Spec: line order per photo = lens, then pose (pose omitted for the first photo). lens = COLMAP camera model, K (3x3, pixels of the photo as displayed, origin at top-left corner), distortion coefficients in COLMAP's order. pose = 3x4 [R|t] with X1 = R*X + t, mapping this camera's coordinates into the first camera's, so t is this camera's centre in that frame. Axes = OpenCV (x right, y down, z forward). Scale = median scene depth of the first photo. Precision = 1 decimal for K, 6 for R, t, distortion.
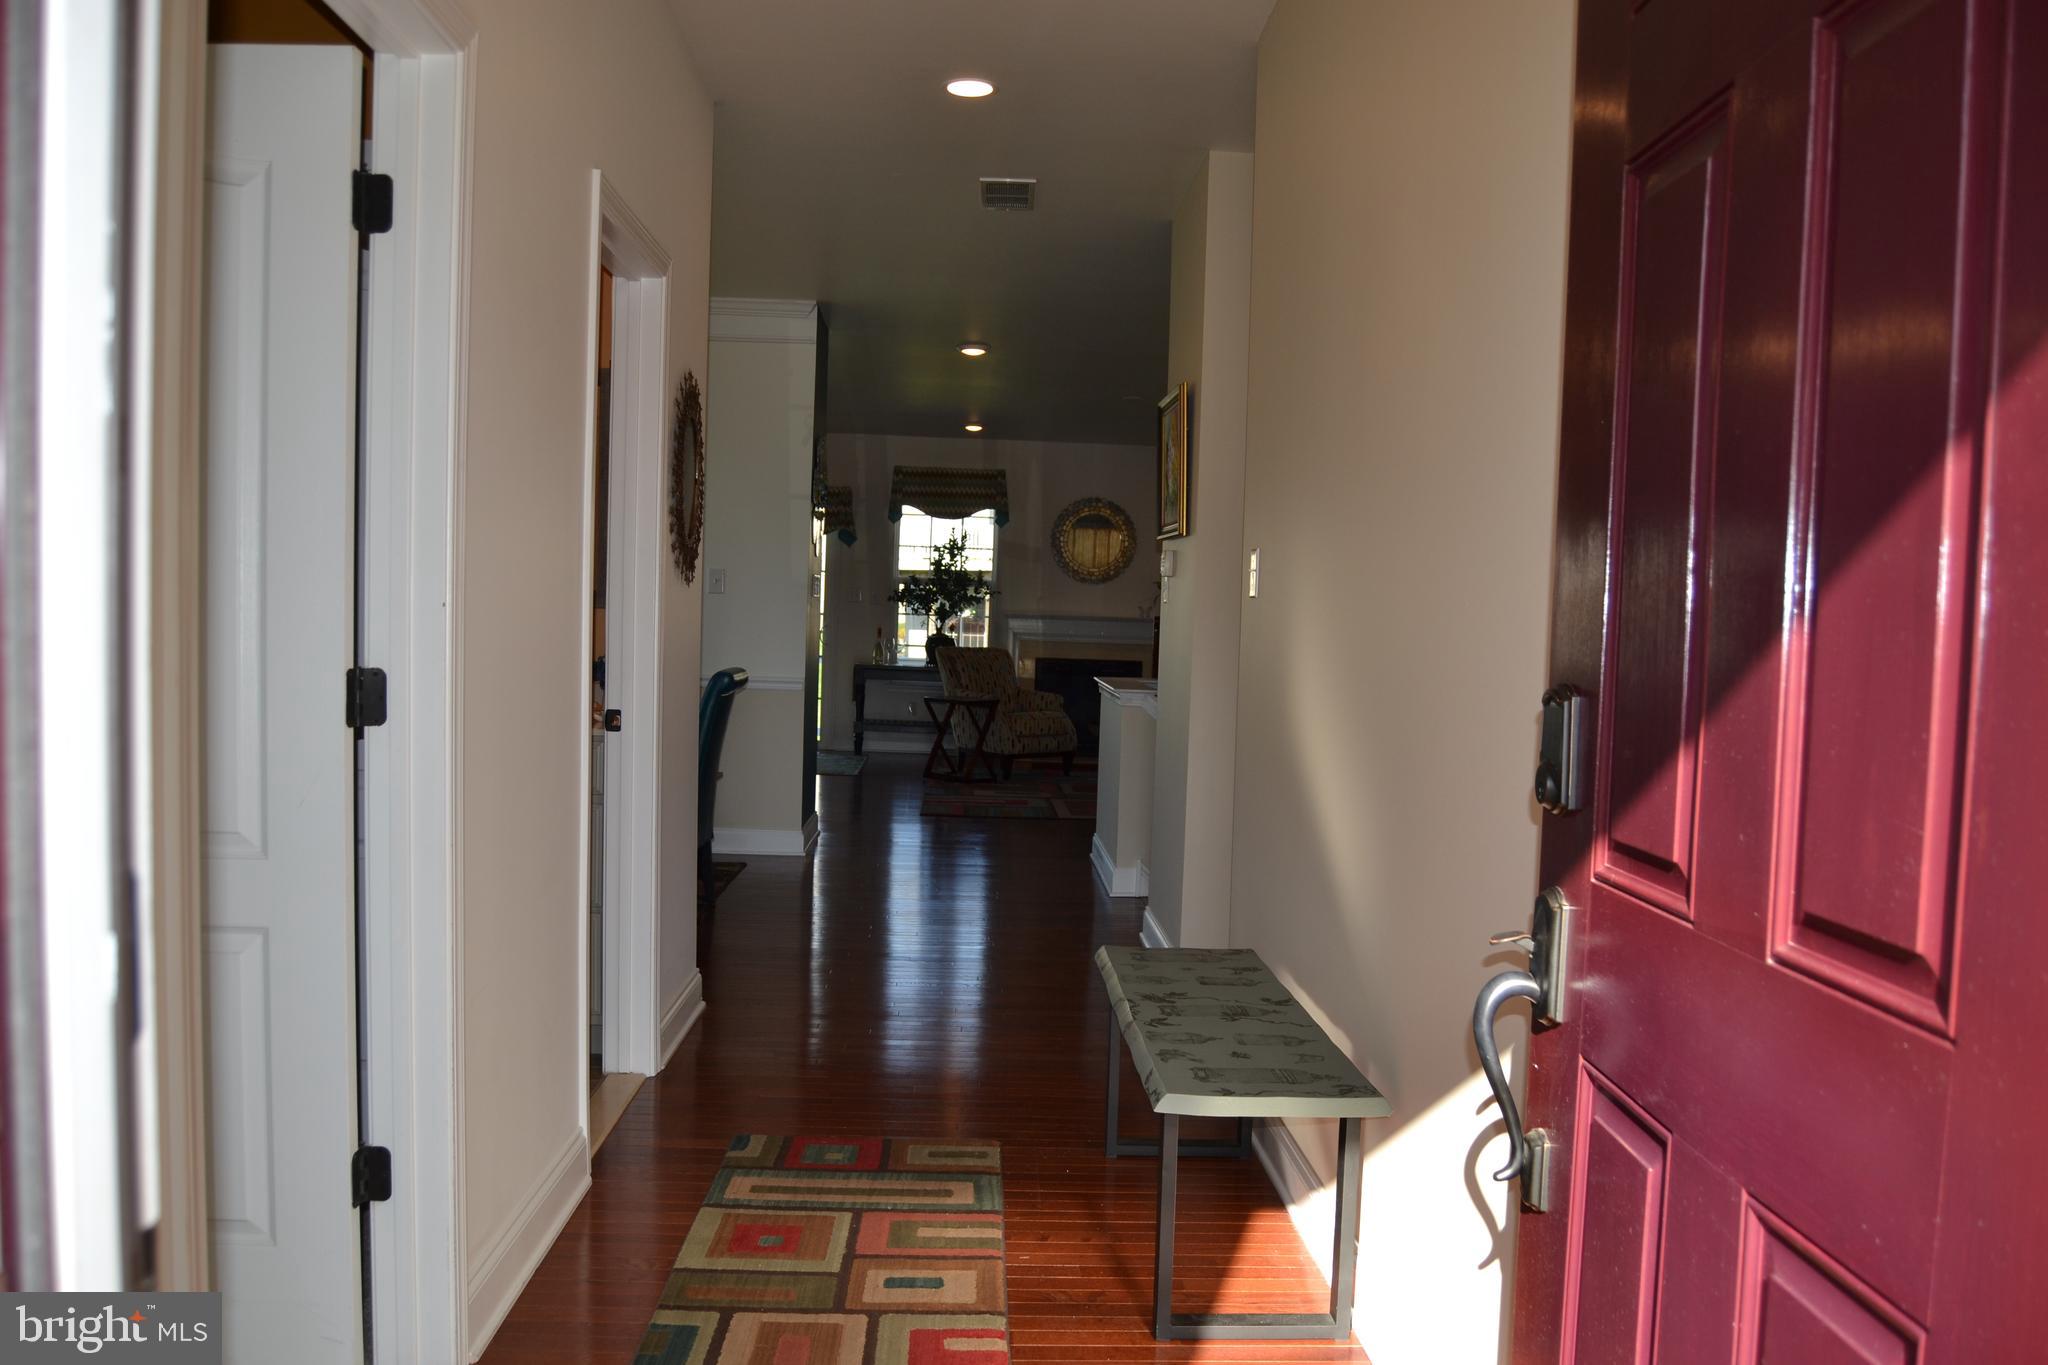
lens RADIAL K [[1678.3, 0, 1027.0], [0, 1678.3, 682.7], [0, 0, 1]] dist [-0.084514, 0.056266]
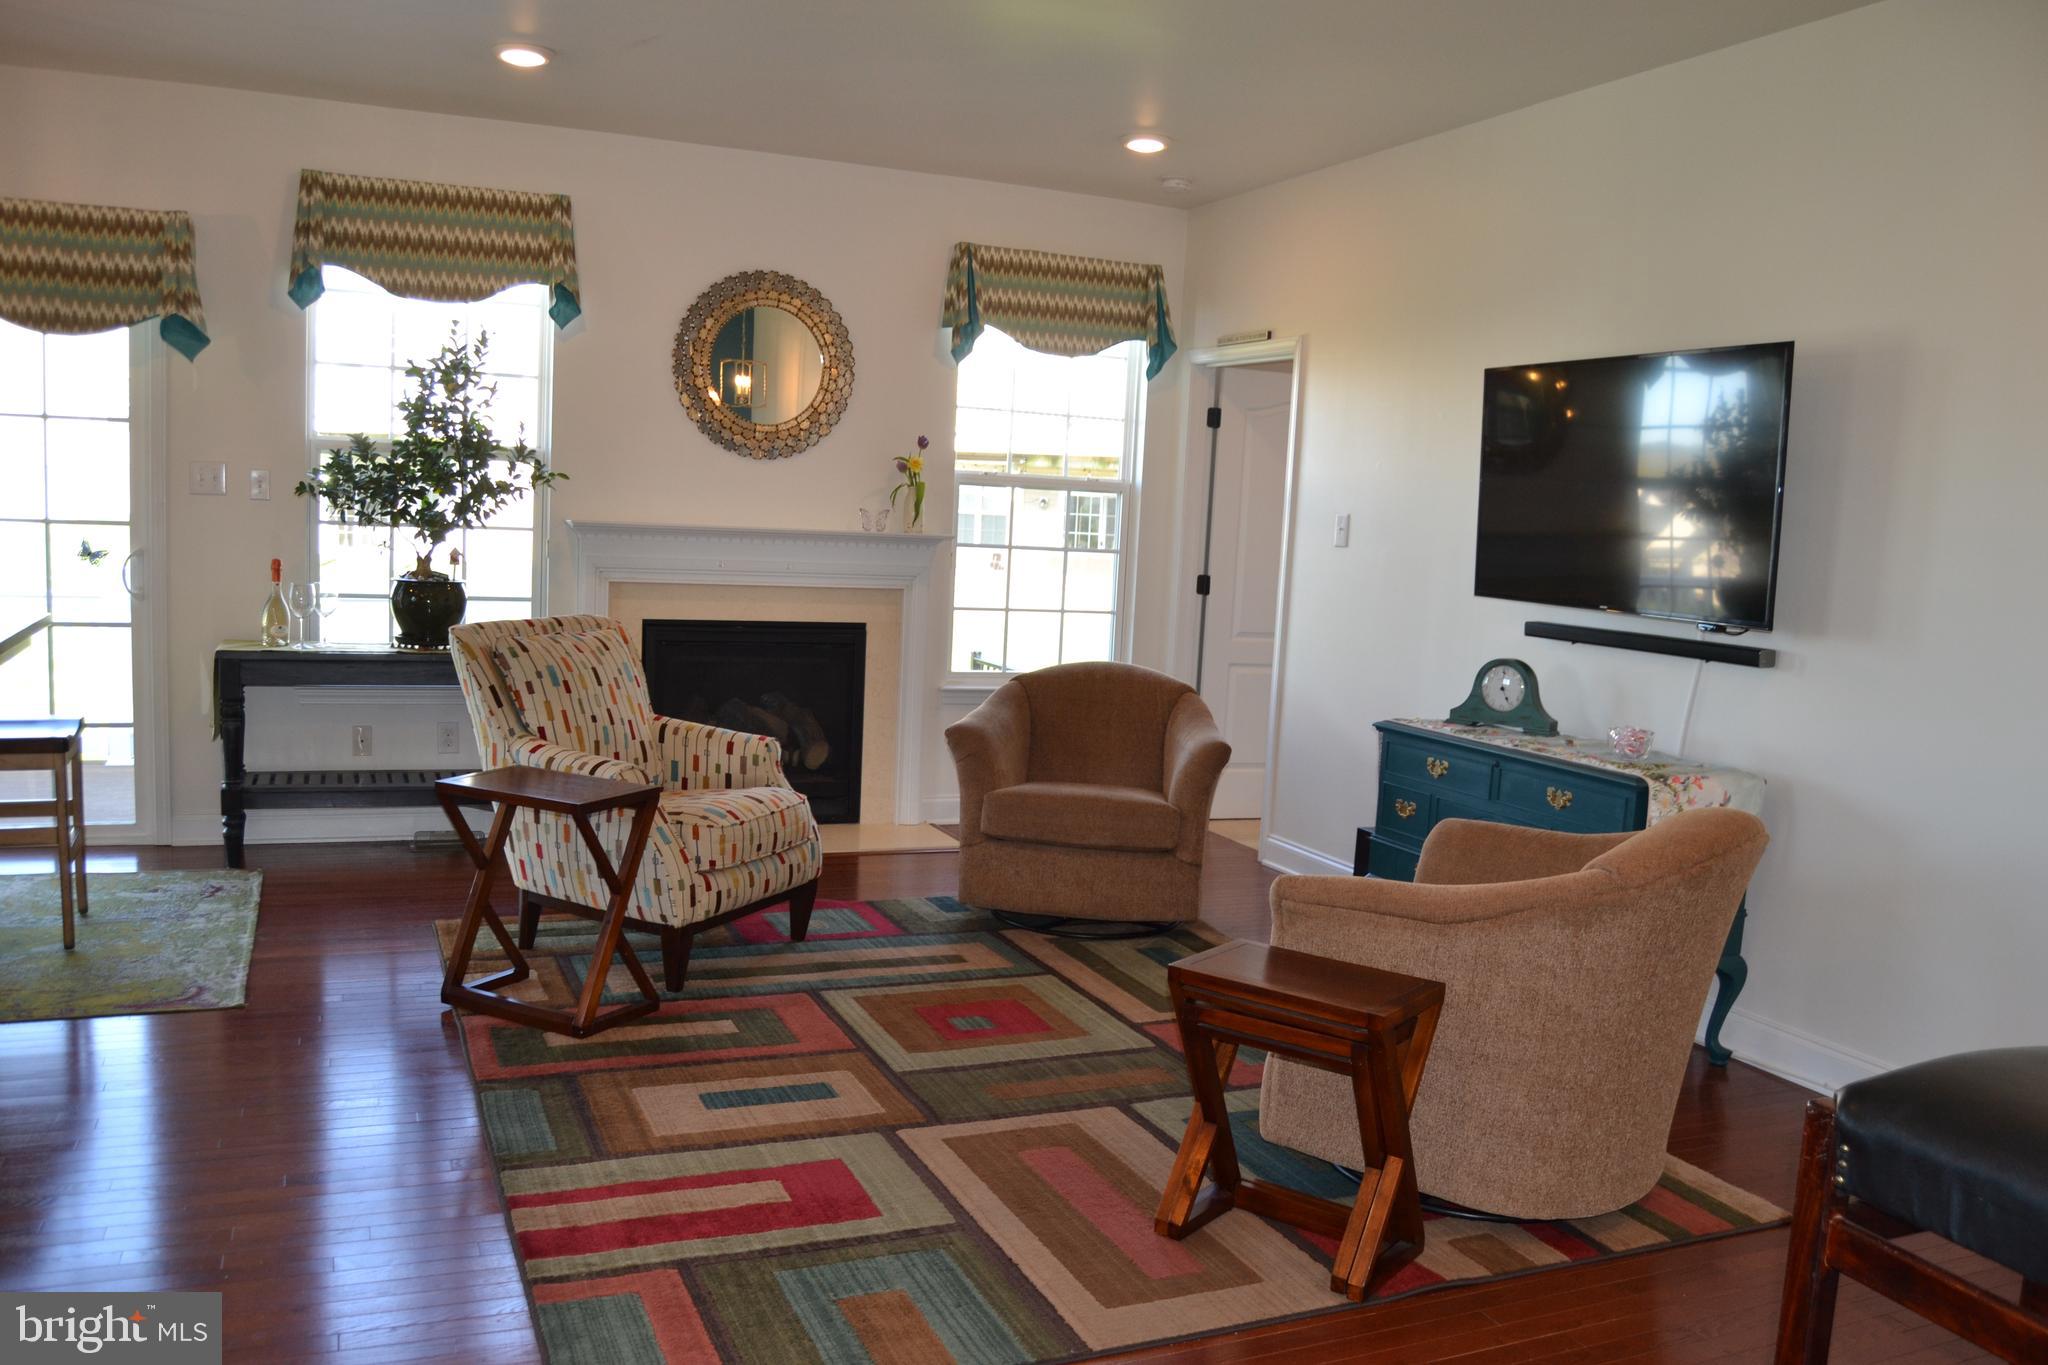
lens RADIAL K [[1678.3, 0, 1020.1], [0, 1678.3, 699.3], [0, 0, 1]] dist [-0.084514, 0.056266]
pose [[0.940899, -0.032421, 0.337131, -0.053122], [0.005989, 0.996845, 0.079149, -0.029194], [-0.338634, -0.072452, 0.938125, 0.546241]]
